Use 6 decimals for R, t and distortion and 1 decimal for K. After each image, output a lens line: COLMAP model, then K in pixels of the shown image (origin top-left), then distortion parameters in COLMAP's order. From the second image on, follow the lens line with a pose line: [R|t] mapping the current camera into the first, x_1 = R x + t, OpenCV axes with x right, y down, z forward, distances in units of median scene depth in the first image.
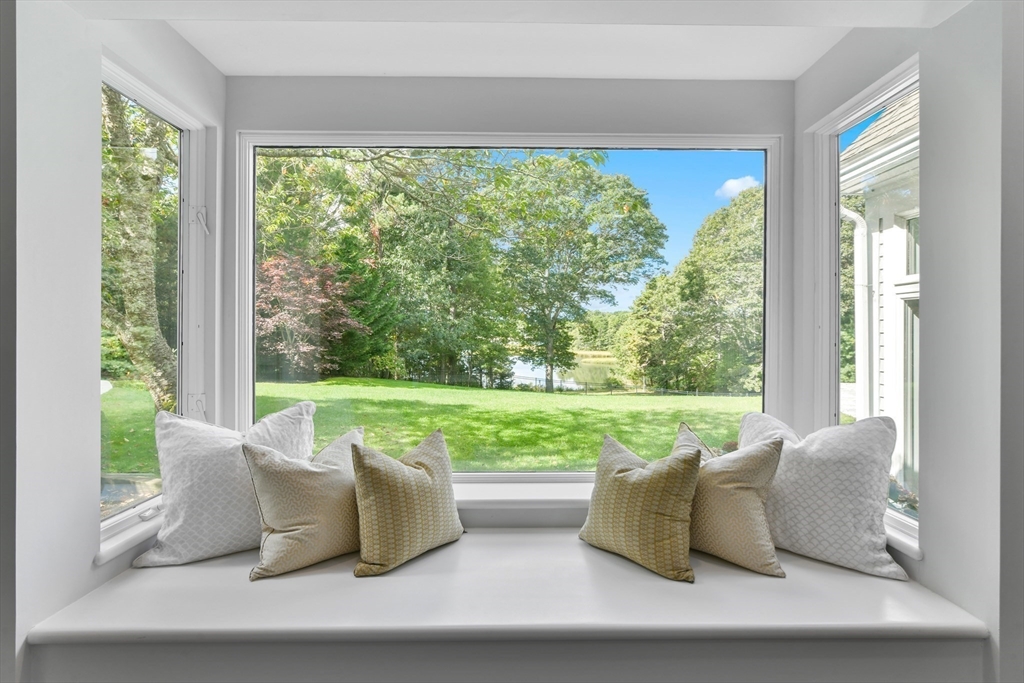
lens RADIAL K [[482.4, 0, 518.3], [0, 482.4, 336.0], [0, 0, 1]] dist [-0.005849, -0.000331]
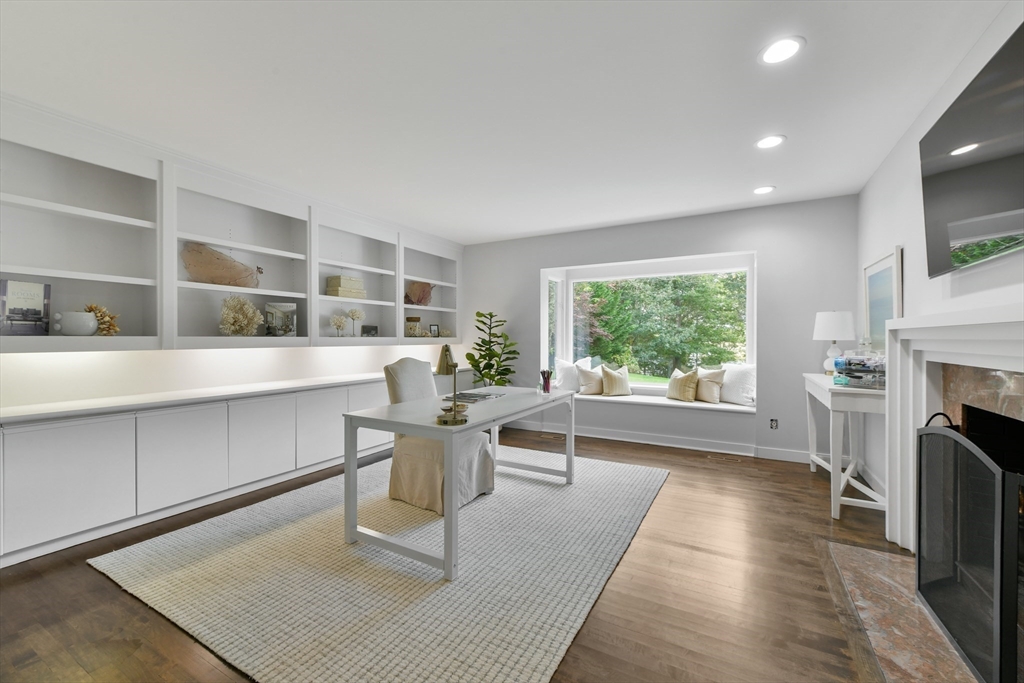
lens RADIAL K [[413.9, 0, 517.7], [0, 413.9, 339.3], [0, 0, 1]] dist [0.000543, 0.001499]
pose [[0.864752, -0.000702, -0.502198, 0.054596], [-0.001833, 0.999988, -0.004554, 0.002009], [0.502195, 0.004859, 0.864741, -0.162866]]
